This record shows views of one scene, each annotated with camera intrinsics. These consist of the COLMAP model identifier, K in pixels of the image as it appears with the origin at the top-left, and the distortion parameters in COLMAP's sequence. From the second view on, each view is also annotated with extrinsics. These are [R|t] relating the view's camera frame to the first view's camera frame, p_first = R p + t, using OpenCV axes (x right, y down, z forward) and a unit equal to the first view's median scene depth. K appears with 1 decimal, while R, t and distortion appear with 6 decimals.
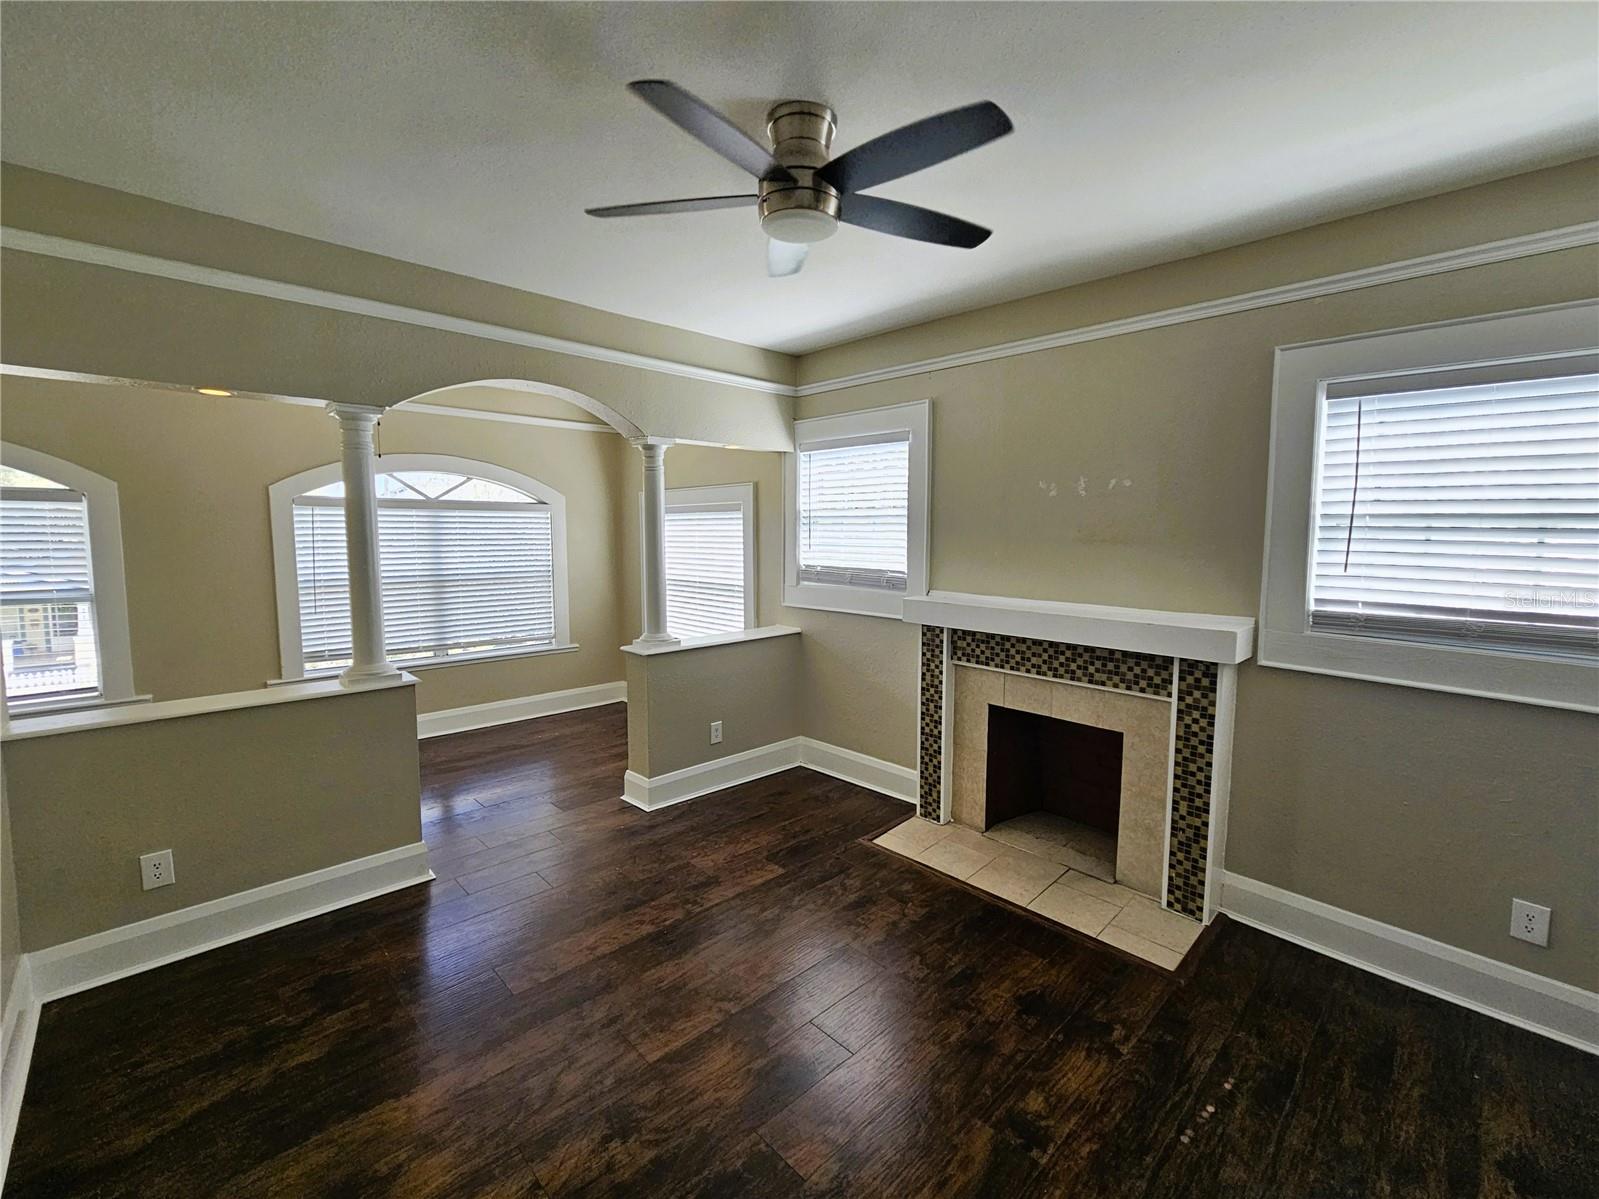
lens RADIAL K [[680.0, 0, 797.0], [0, 680.0, 591.9], [0, 0, 1]] dist [0.000169, 0.000012]
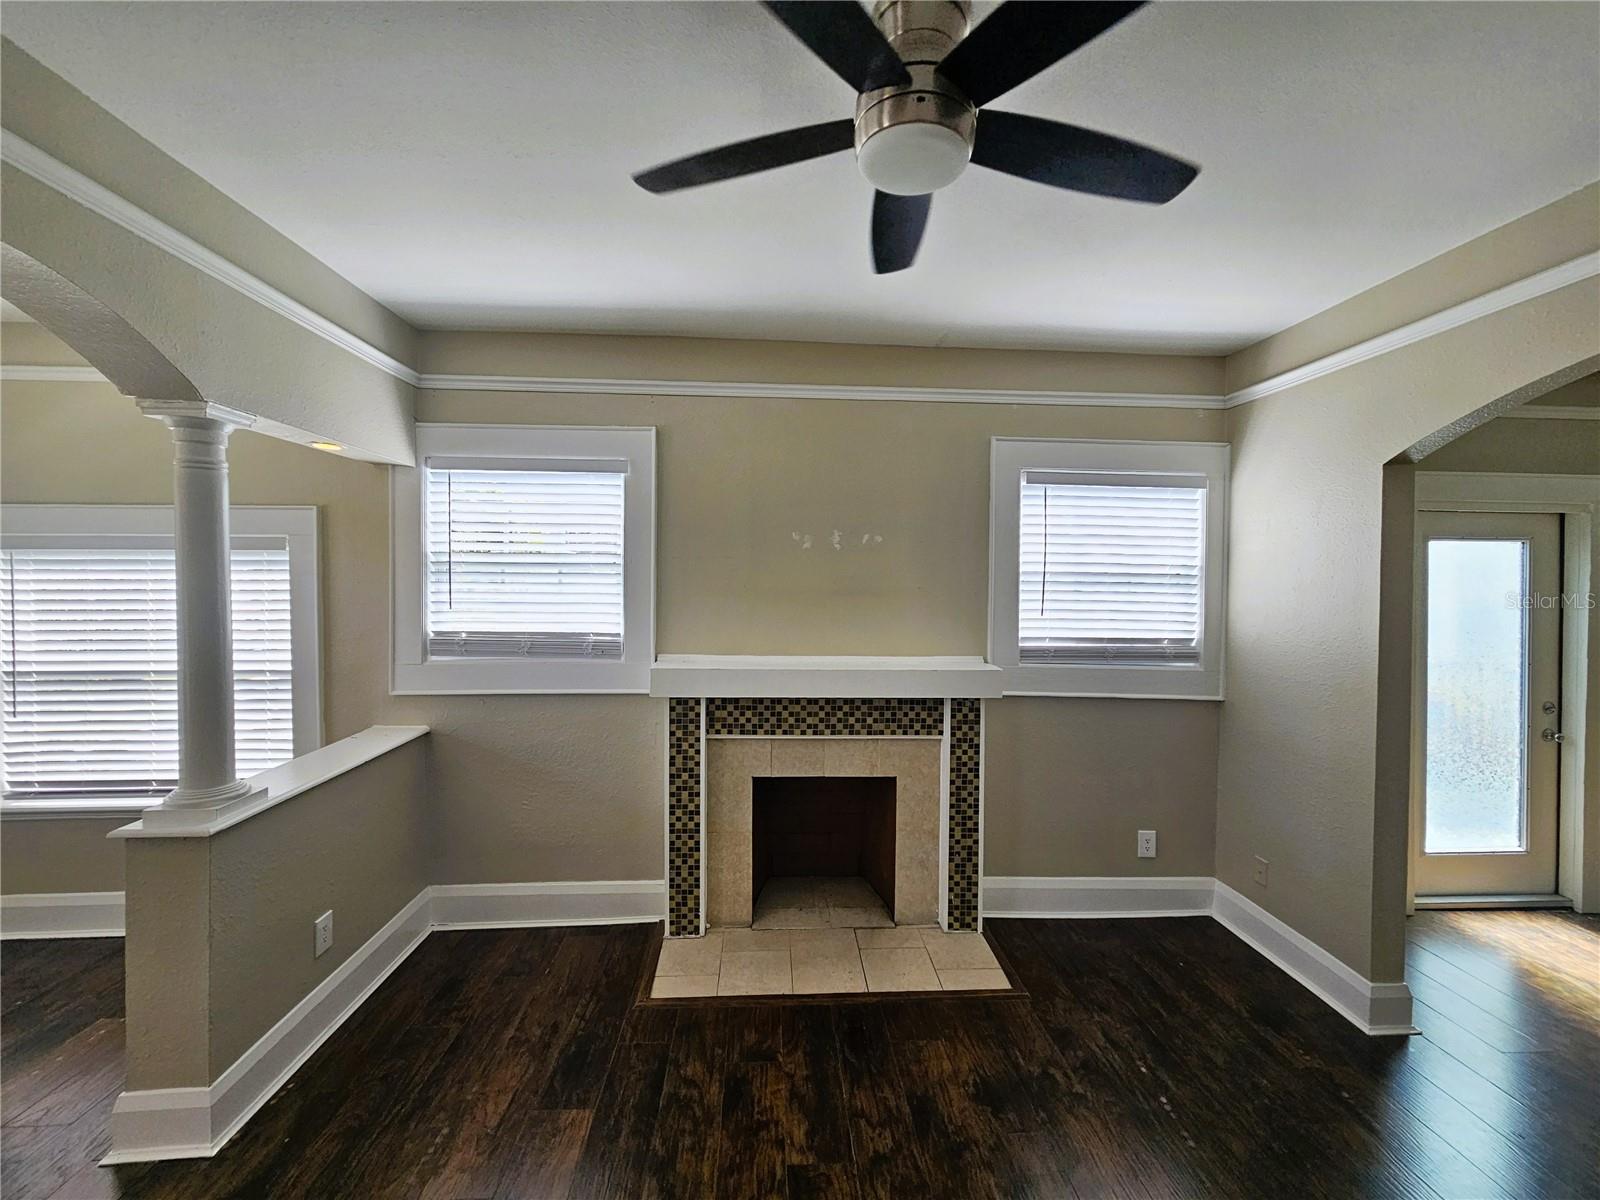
lens RADIAL K [[654.7, 0, 799.4], [0, 654.7, 593.7], [0, 0, 1]] dist [0.000481, -0.000244]
pose [[0.653594, -0.015436, 0.756688, -0.338622], [0.064170, 0.997322, -0.035082, -0.042843], [-0.754120, 0.071486, 0.652835, 0.393166]]
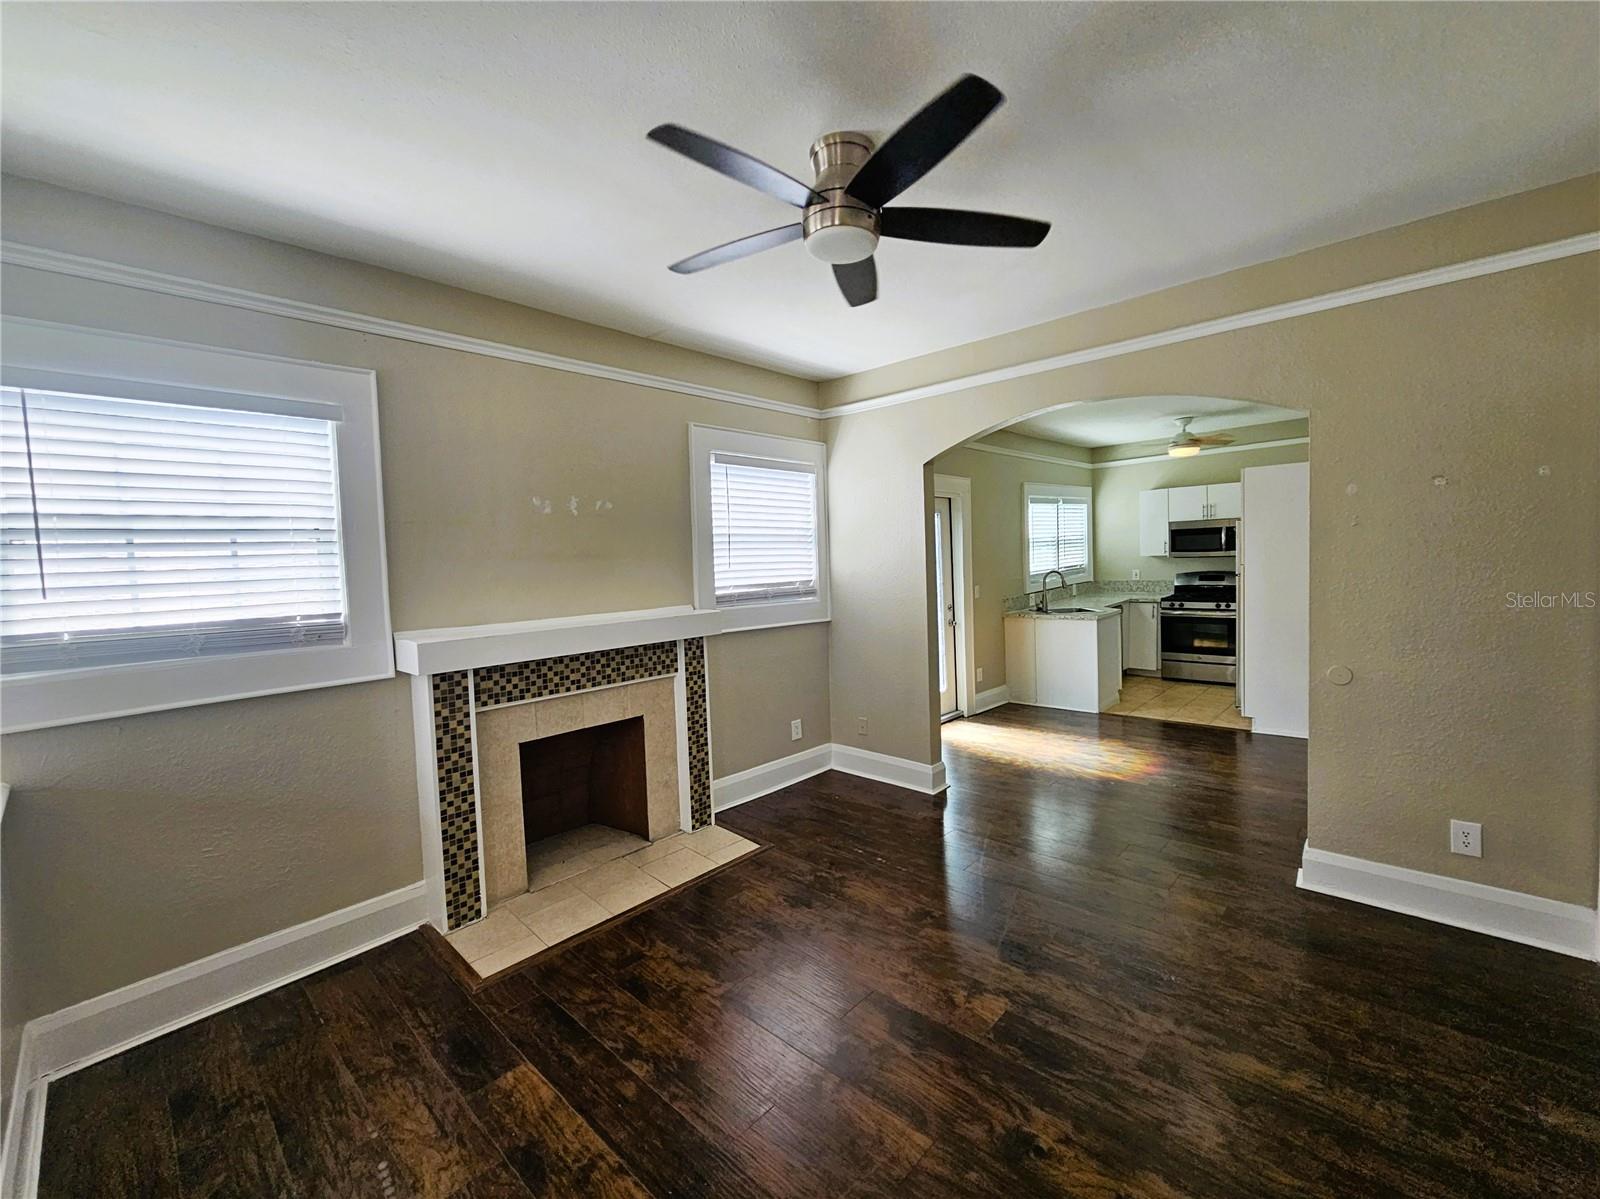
lens RADIAL K [[664.0, 0, 797.5], [0, 664.0, 590.0], [0, 0, 1]] dist [0.002308, 0.000195]
pose [[-0.051965, -0.057183, 0.997010, -0.614818], [0.125923, 0.990016, 0.063345, -0.044252], [-0.990678, 0.128838, -0.044246, 0.682904]]
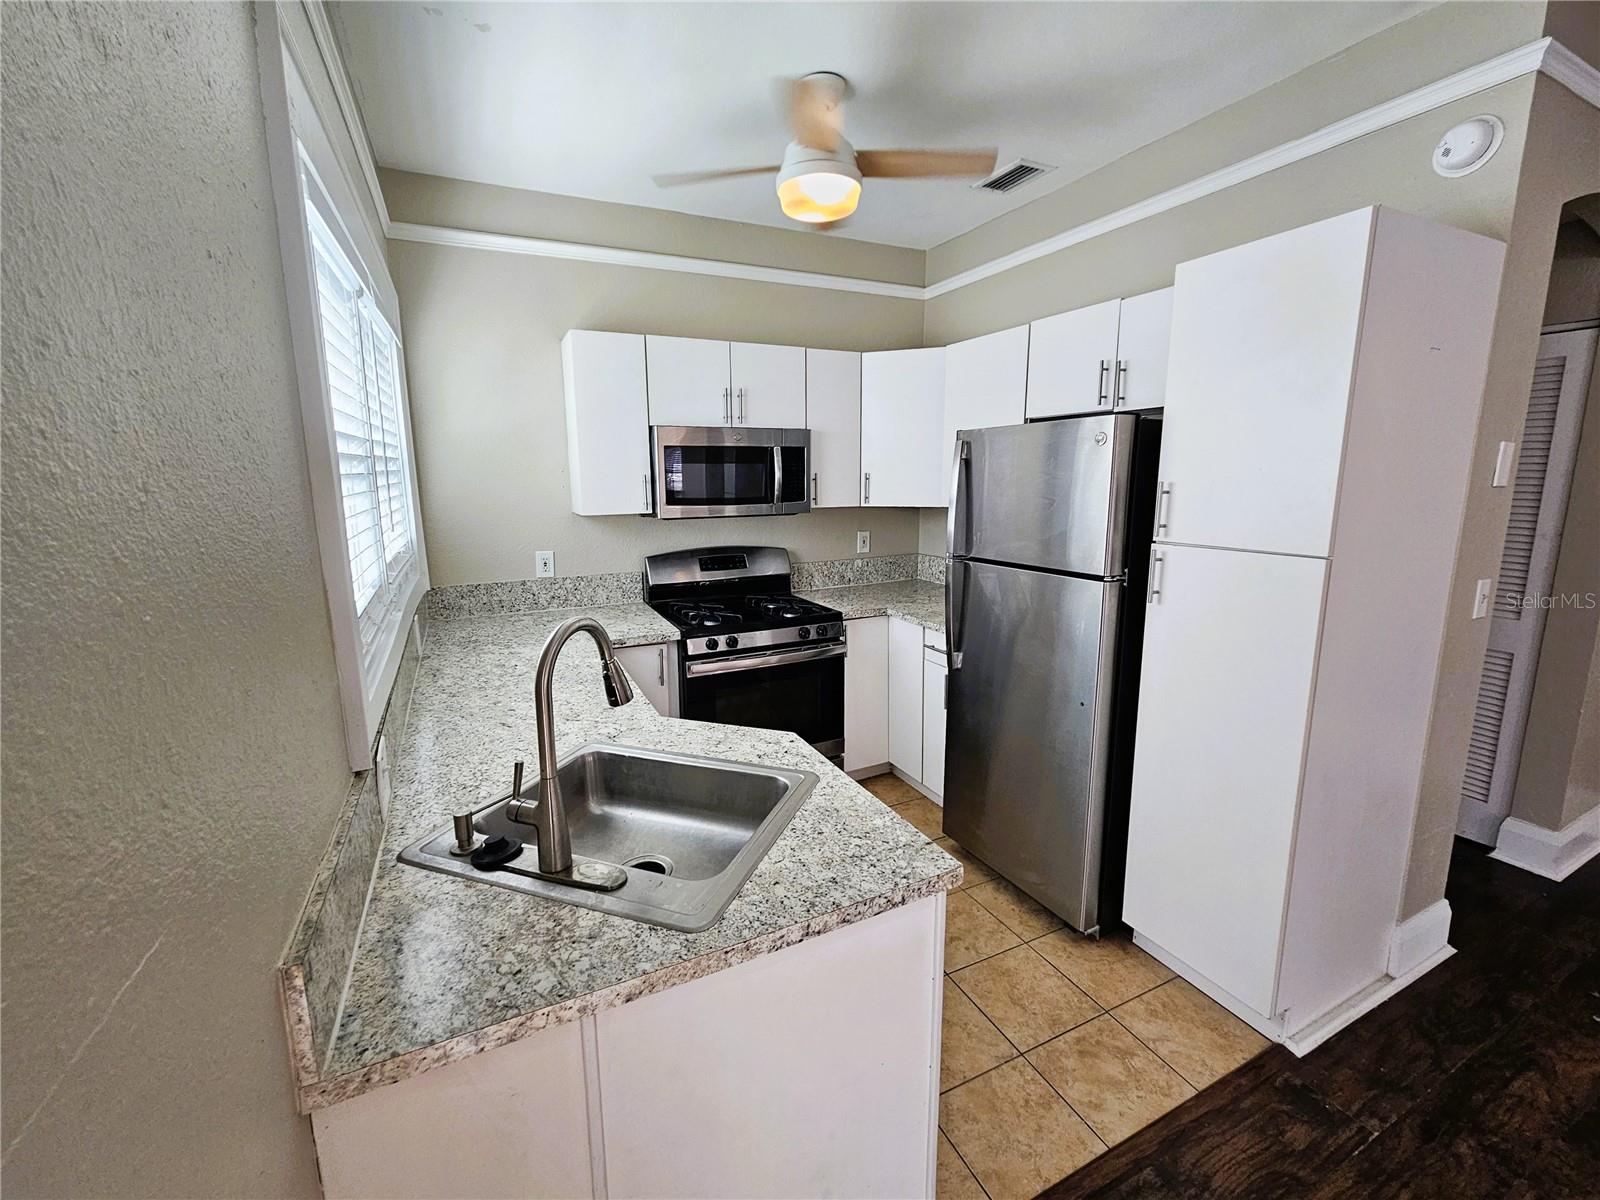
lens RADIAL K [[670.7, 0, 795.9], [0, 670.7, 593.4], [0, 0, 1]] dist [0.001449, 0.000484]
pose [[-0.952215, -0.049988, 0.301311, 1.117963], [0.030097, 0.966358, 0.255435, 0.021753], [-0.303943, 0.252298, -0.918676, 0.107224]]
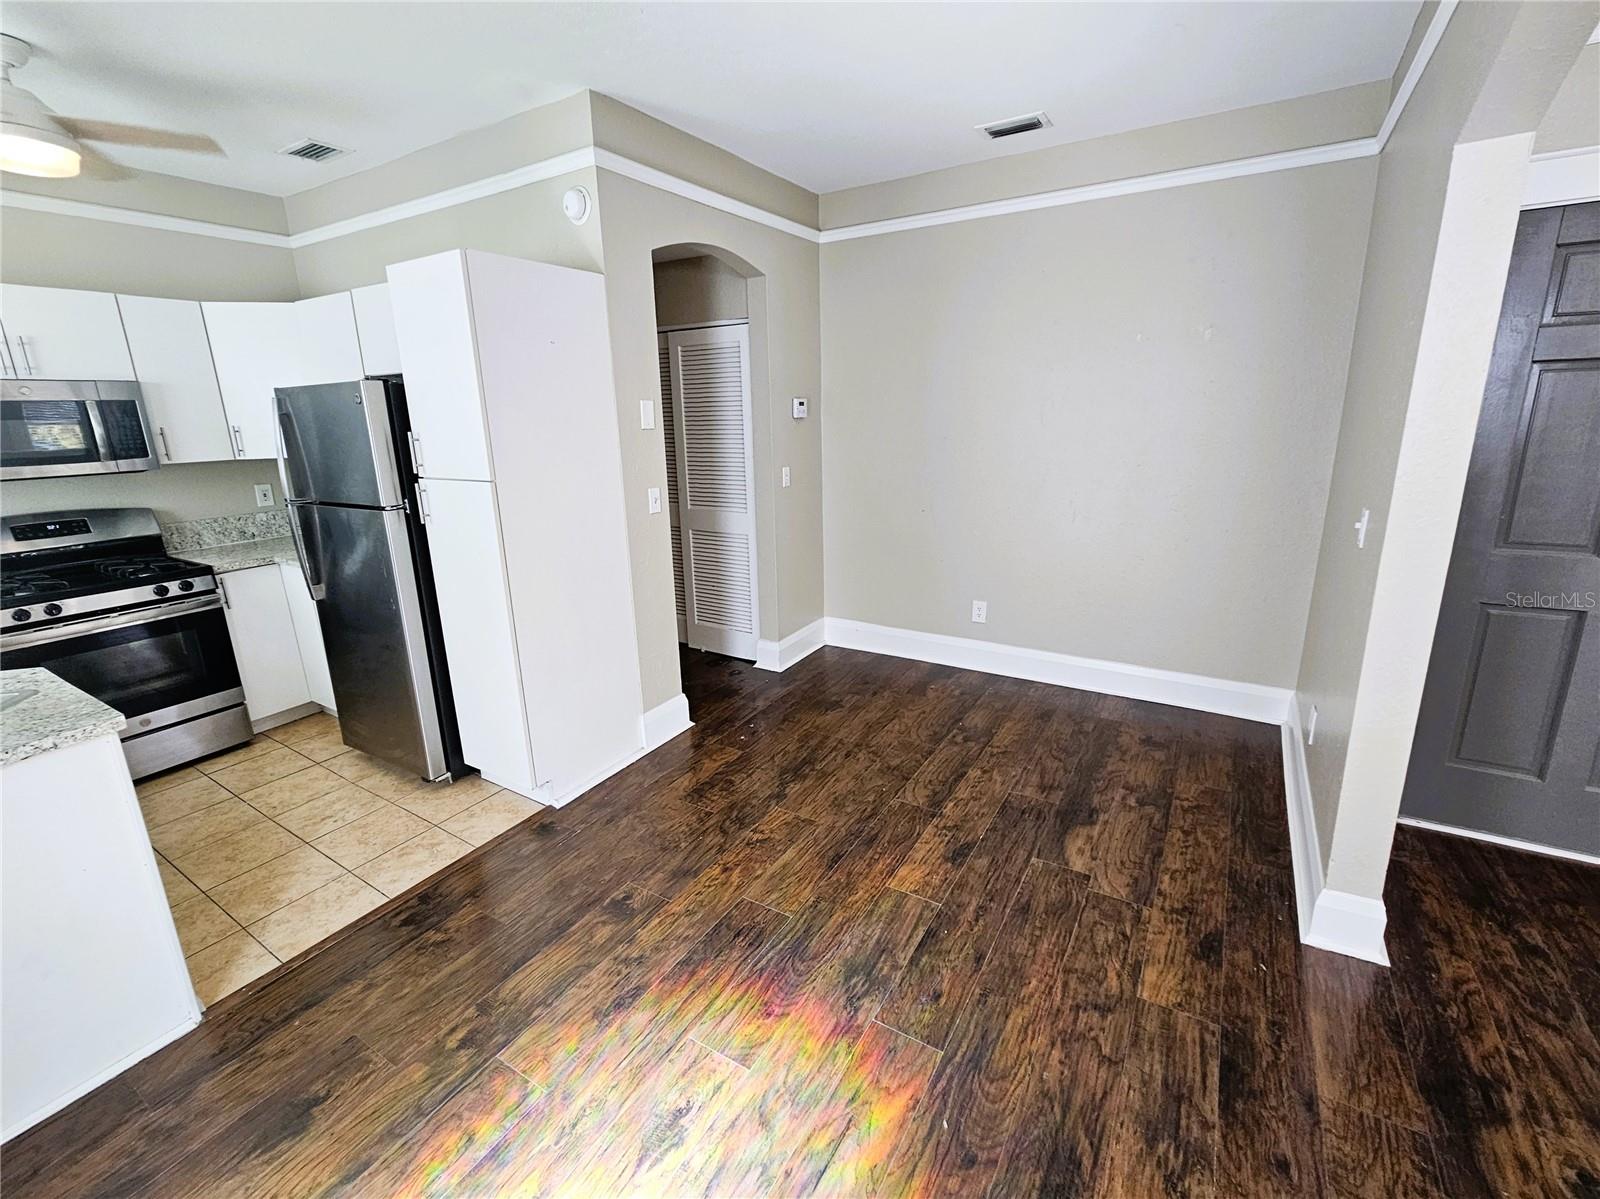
lens RADIAL K [[697.3, 0, 798.6], [0, 697.3, 591.5], [0, 0, 1]] dist [0.000171, 0.000243]
pose [[-0.967972, 0.081007, -0.237631, 0.777496], [-0.002481, 0.943382, 0.331699, -0.006963], [0.251047, 0.321665, -0.912966, 0.353622]]
